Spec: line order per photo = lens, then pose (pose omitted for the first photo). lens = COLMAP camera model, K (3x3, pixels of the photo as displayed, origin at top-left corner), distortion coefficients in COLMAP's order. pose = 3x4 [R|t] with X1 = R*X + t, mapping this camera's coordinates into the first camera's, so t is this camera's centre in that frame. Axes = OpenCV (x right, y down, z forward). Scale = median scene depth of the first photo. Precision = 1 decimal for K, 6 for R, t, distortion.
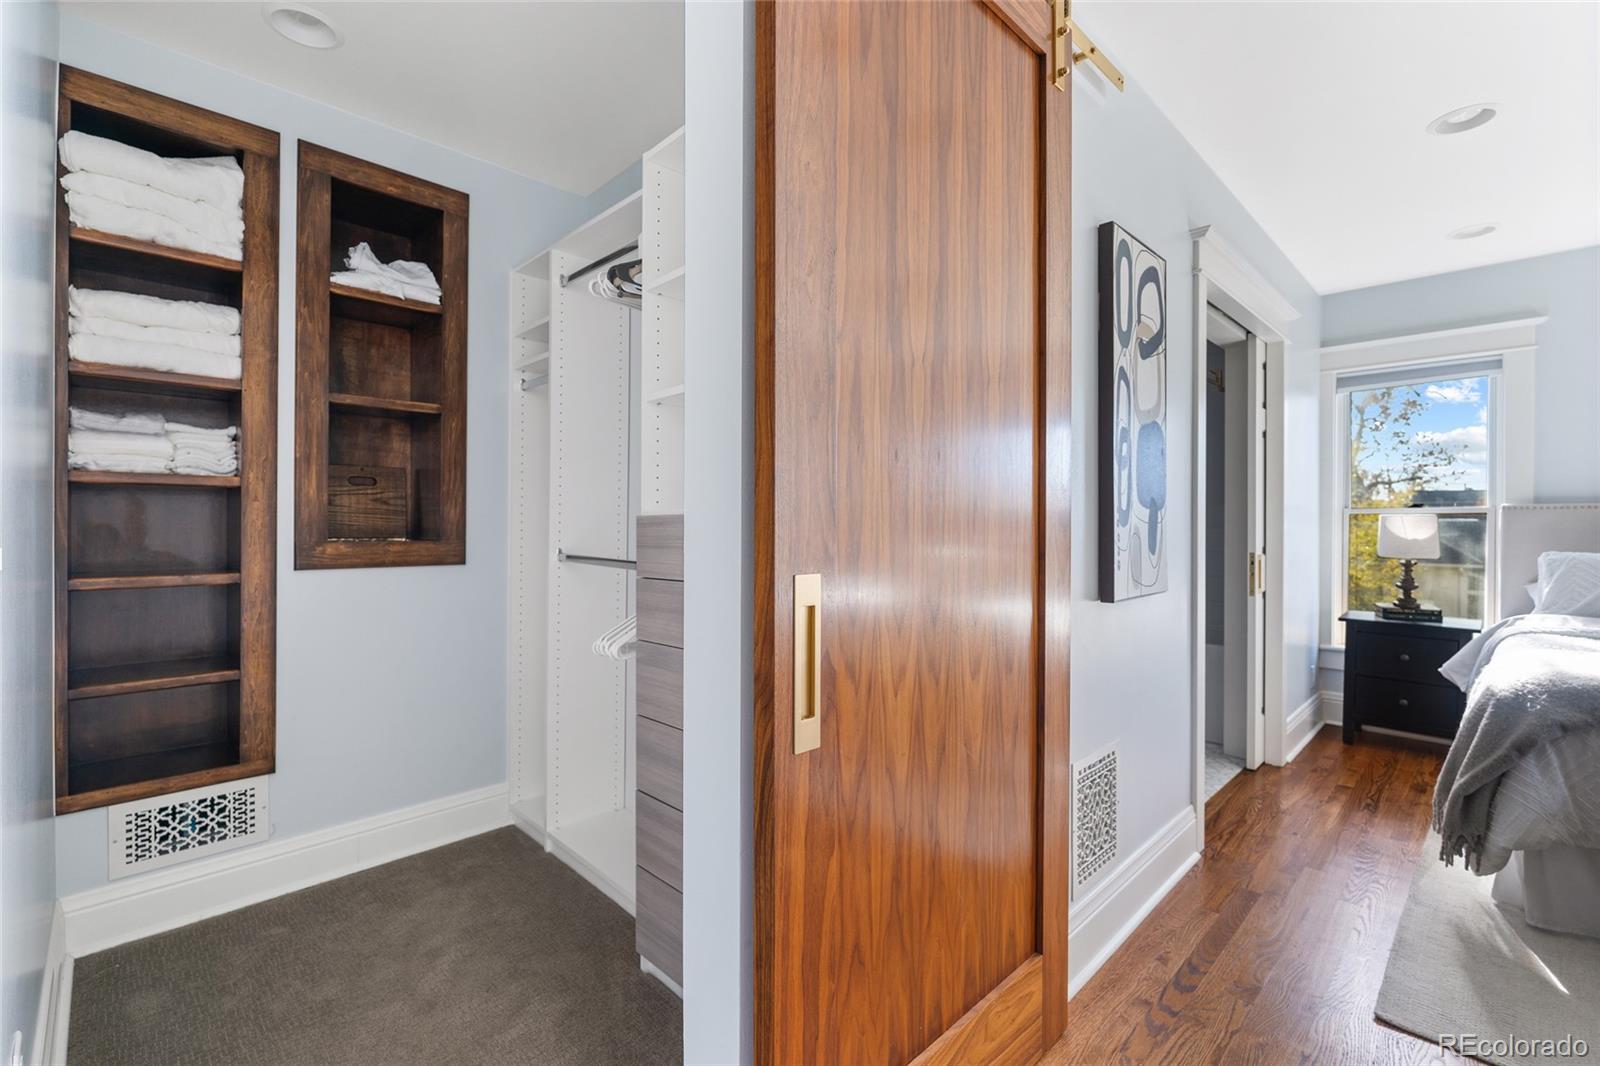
lens RADIAL K [[704.0, 0, 791.1], [0, 704.0, 528.0], [0, 0, 1]] dist [-0.002942, -0.000537]
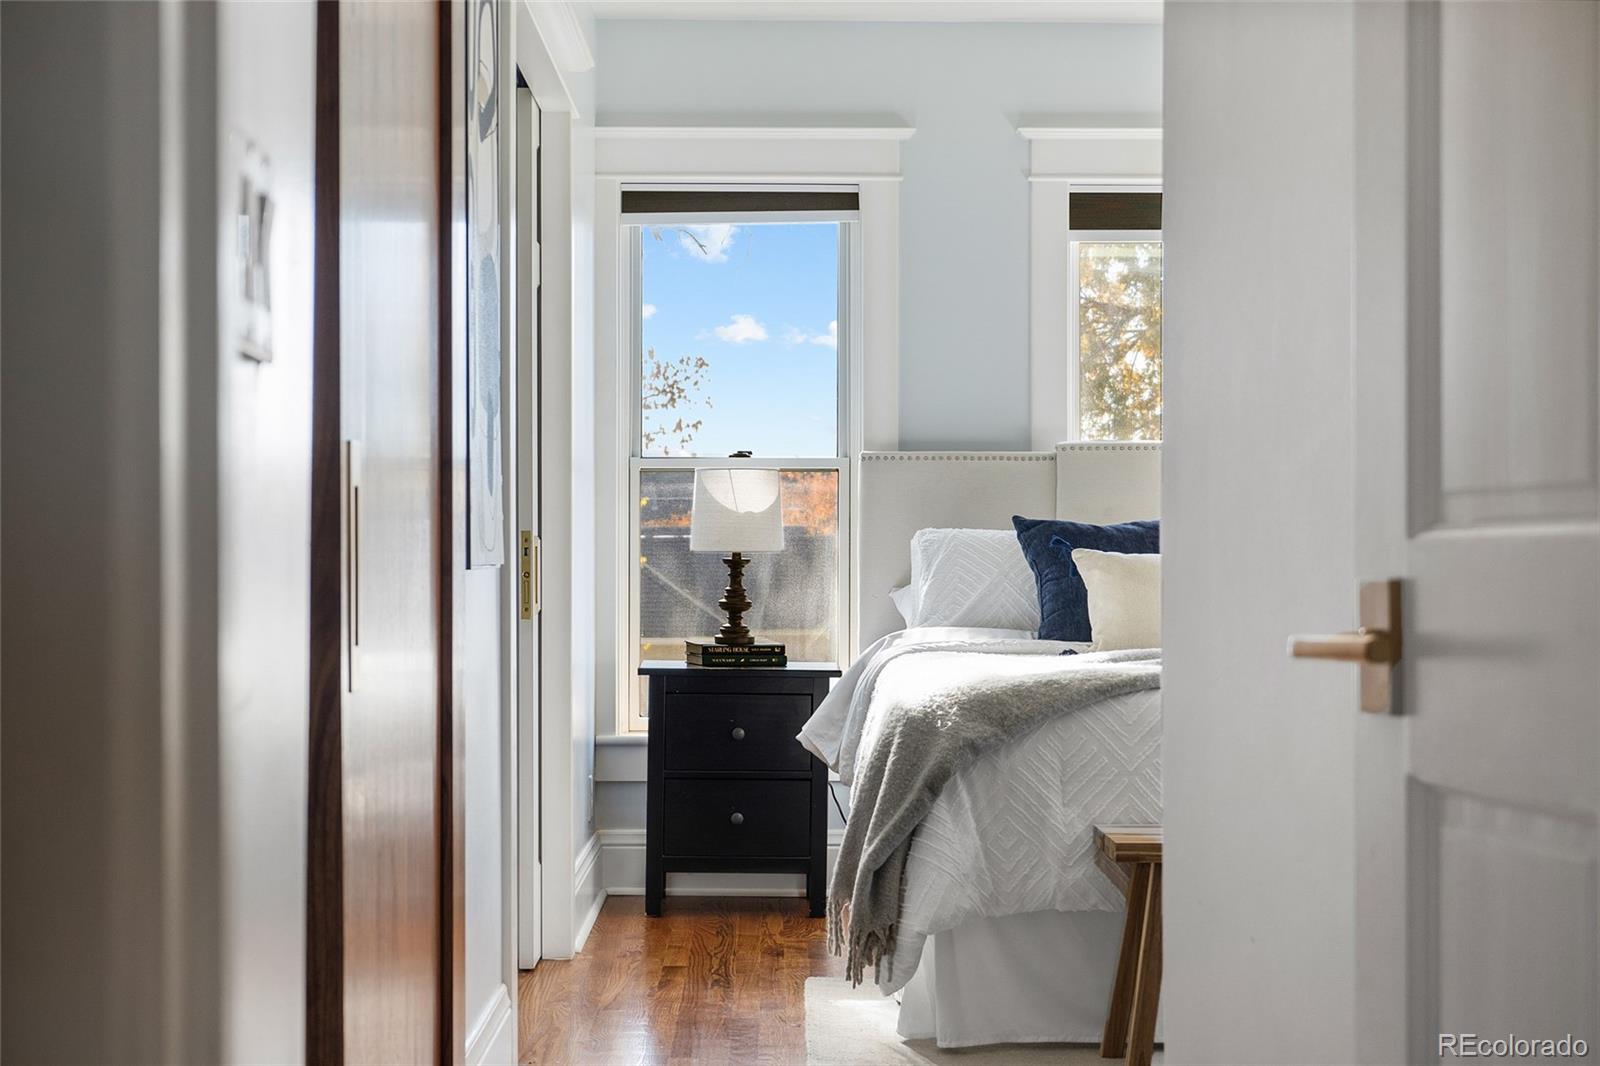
lens RADIAL K [[2389.8, 0, 802.2], [0, 2389.8, 543.7], [0, 0, 1]] dist [-0.027281, 0.000000]
pose [[0.686467, 0.004260, 0.727148, -0.498576], [0.003313, 0.999954, -0.008986, 0.068727], [-0.727153, 0.008578, 0.686422, -0.339915]]
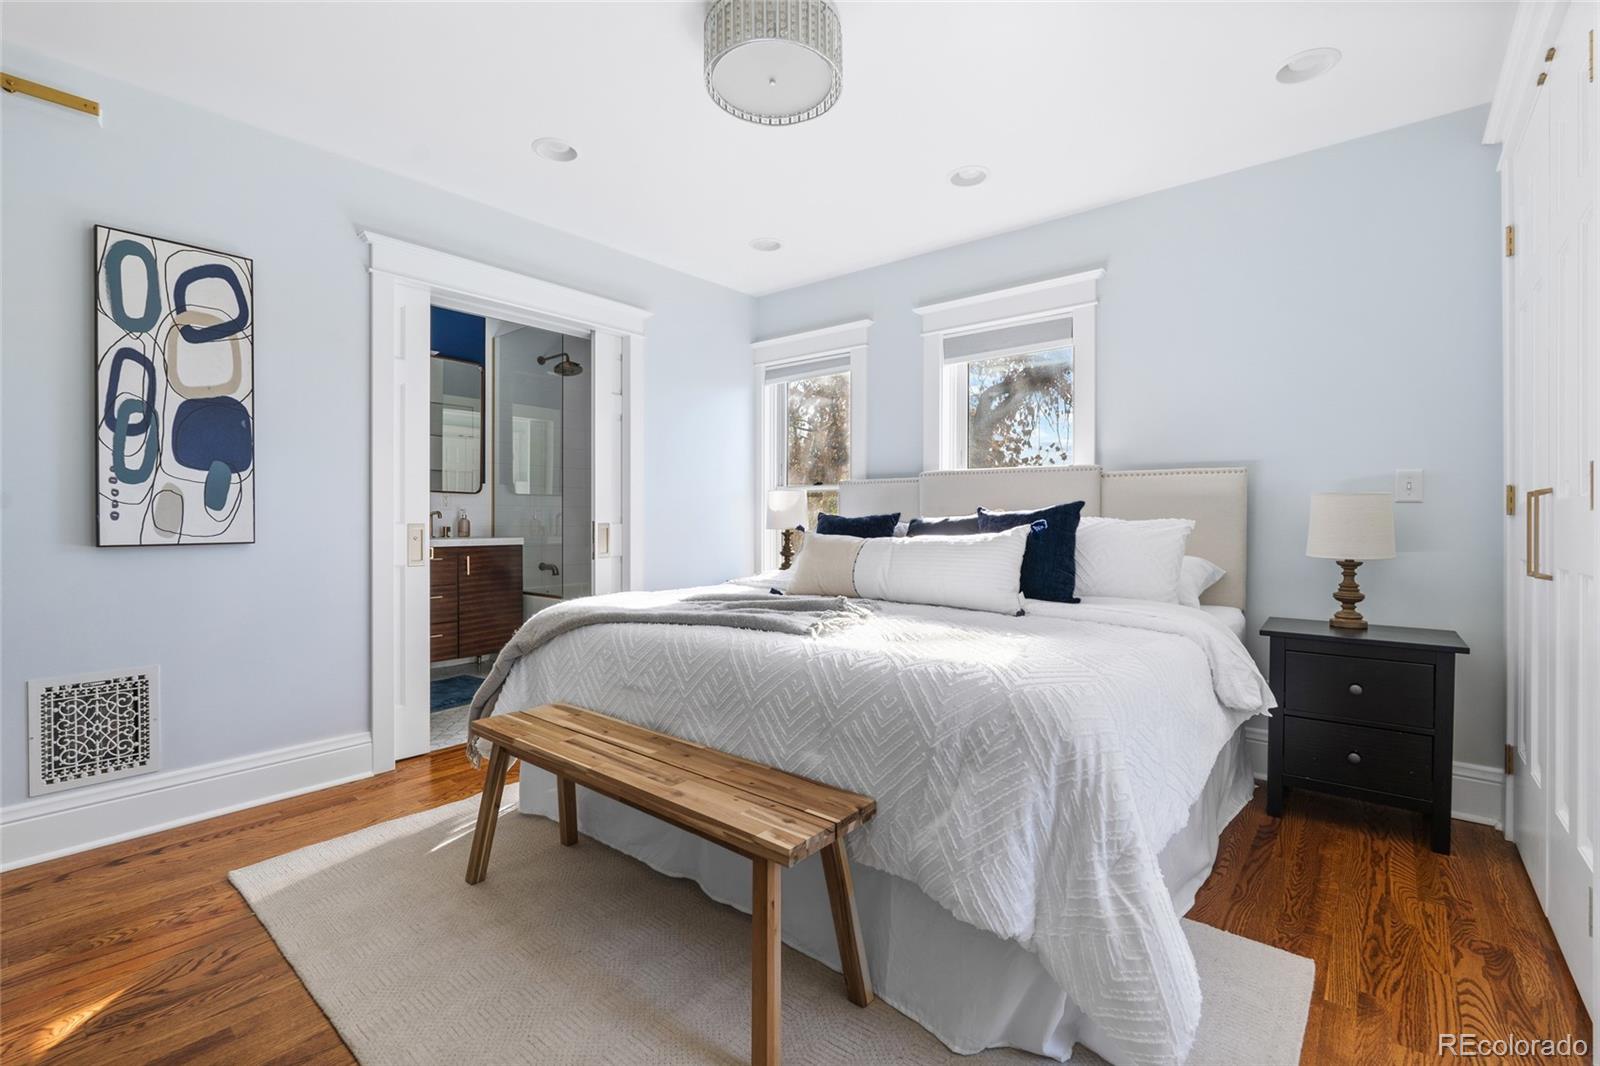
lens RADIAL K [[704.0, 0, 794.9], [0, 704.0, 537.4], [0, 0, 1]] dist [-0.002942, -0.000537]
pose [[0.994235, -0.001686, 0.107210, 0.974813], [-0.000468, 0.999799, 0.020062, 0.043299], [-0.107223, -0.019997, 0.994034, -0.187376]]
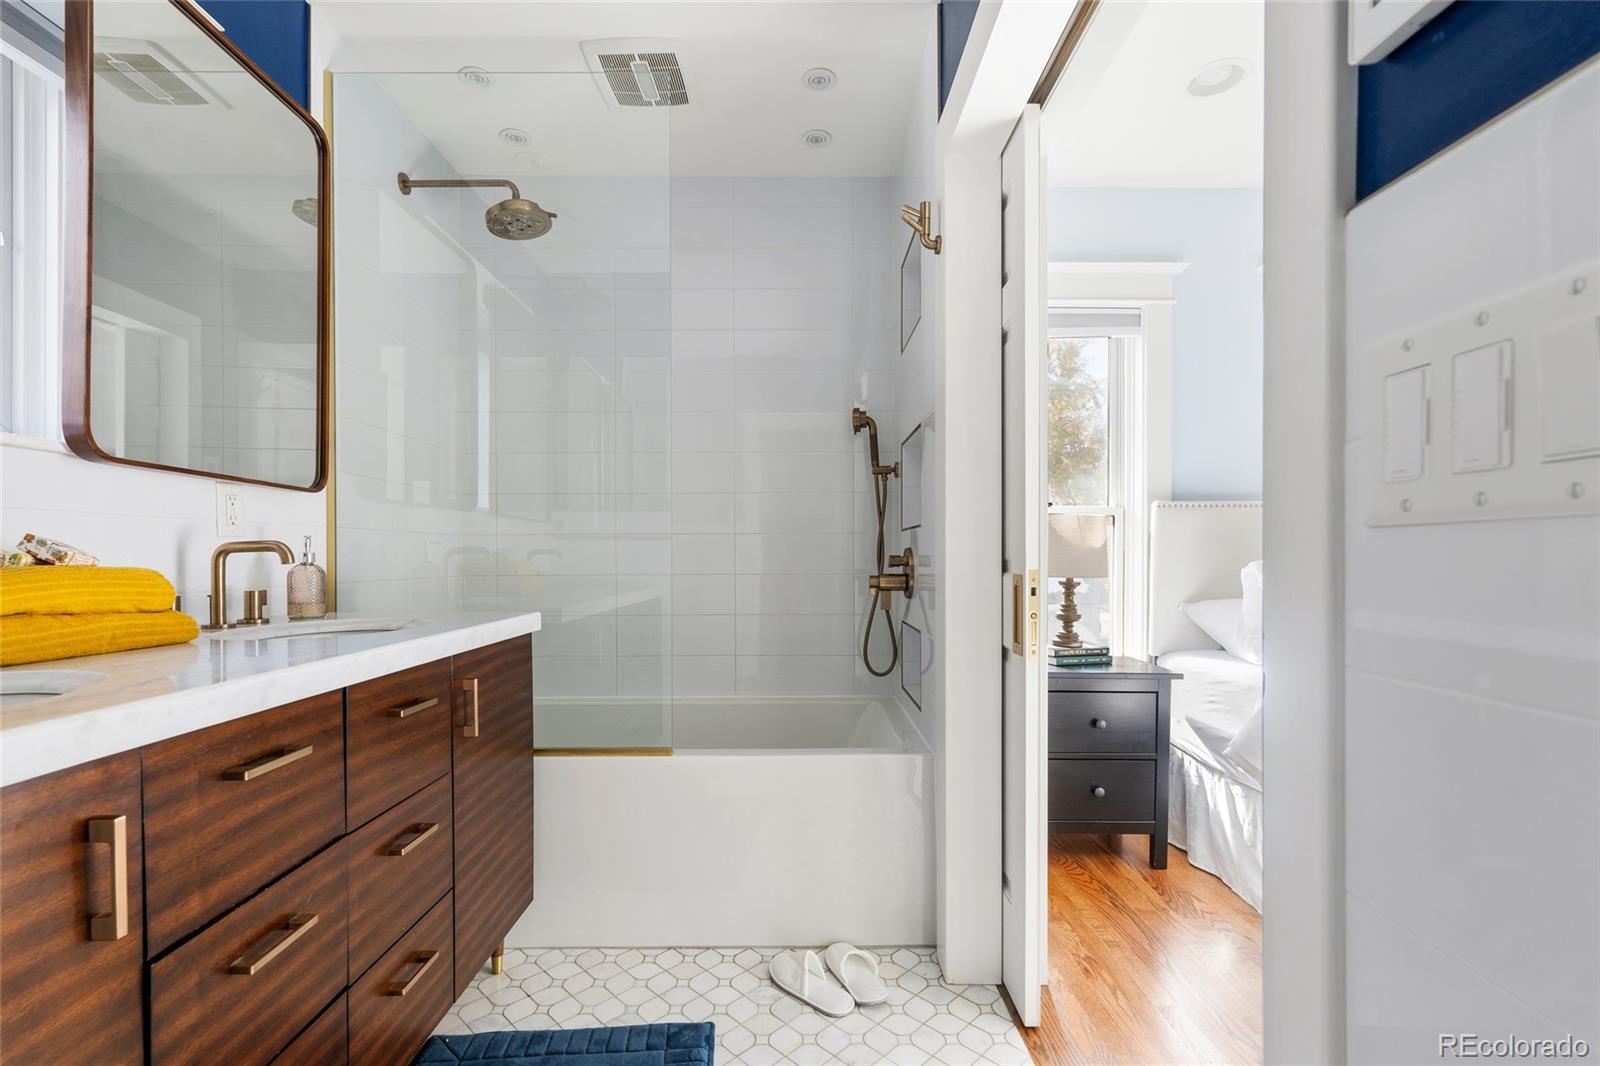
lens RADIAL K [[704.0, 0, 775.8], [0, 704.0, 560.6], [0, 0, 1]] dist [-0.002942, -0.000537]
pose [[0.697271, -0.011557, 0.716714, 0.219981], [0.002807, 0.999906, 0.013394, 0.022987], [-0.716802, -0.007327, 0.697238, 0.917142]]
